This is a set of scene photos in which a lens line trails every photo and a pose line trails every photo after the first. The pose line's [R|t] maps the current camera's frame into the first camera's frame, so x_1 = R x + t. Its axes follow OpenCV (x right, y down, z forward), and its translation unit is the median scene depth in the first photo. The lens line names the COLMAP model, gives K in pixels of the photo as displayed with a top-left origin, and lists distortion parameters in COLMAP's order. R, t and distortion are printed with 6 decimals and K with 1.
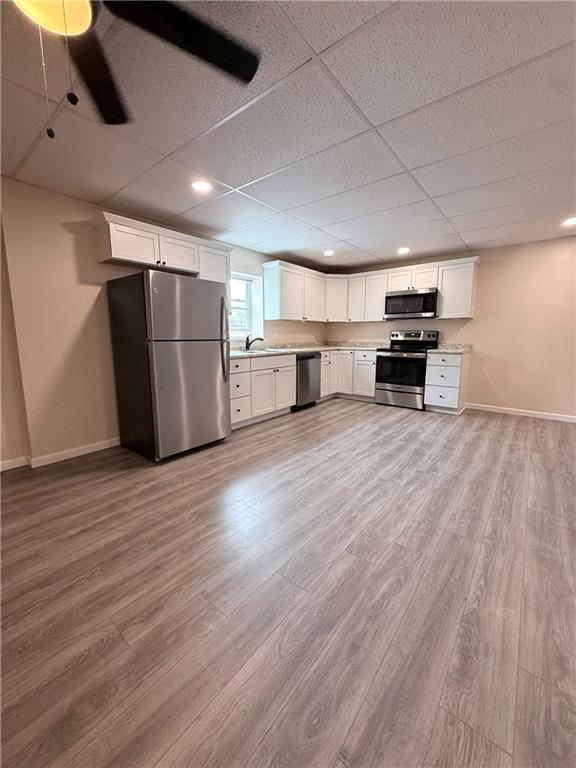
lens RADIAL K [[307.6, 0, 288.8], [0, 307.6, 382.5], [0, 0, 1]] dist [0.000332, 0.000186]
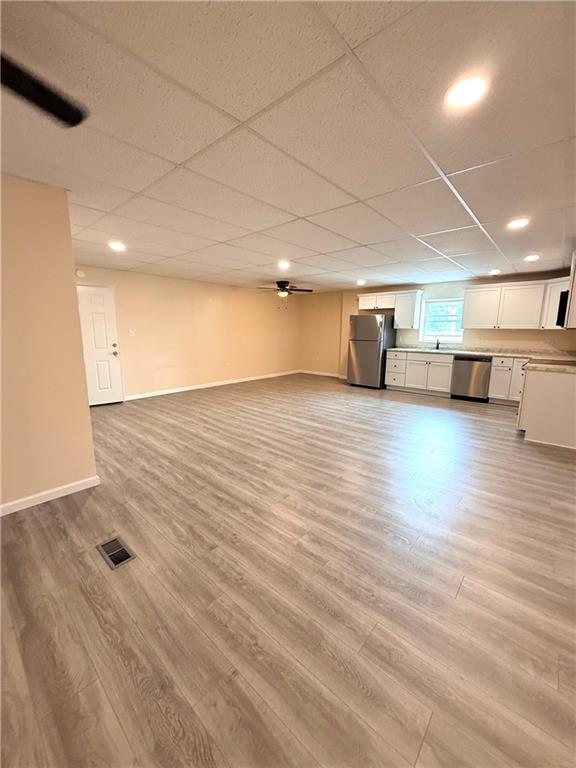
lens RADIAL K [[307.6, 0, 288.3], [0, 307.6, 384.1], [0, 0, 1]] dist [0.000332, 0.000186]
pose [[-0.052291, 0.171392, -0.983814, 1.429389], [-0.158222, 0.971297, 0.177621, -0.092685], [0.986018, 0.164949, -0.023672, 0.339197]]
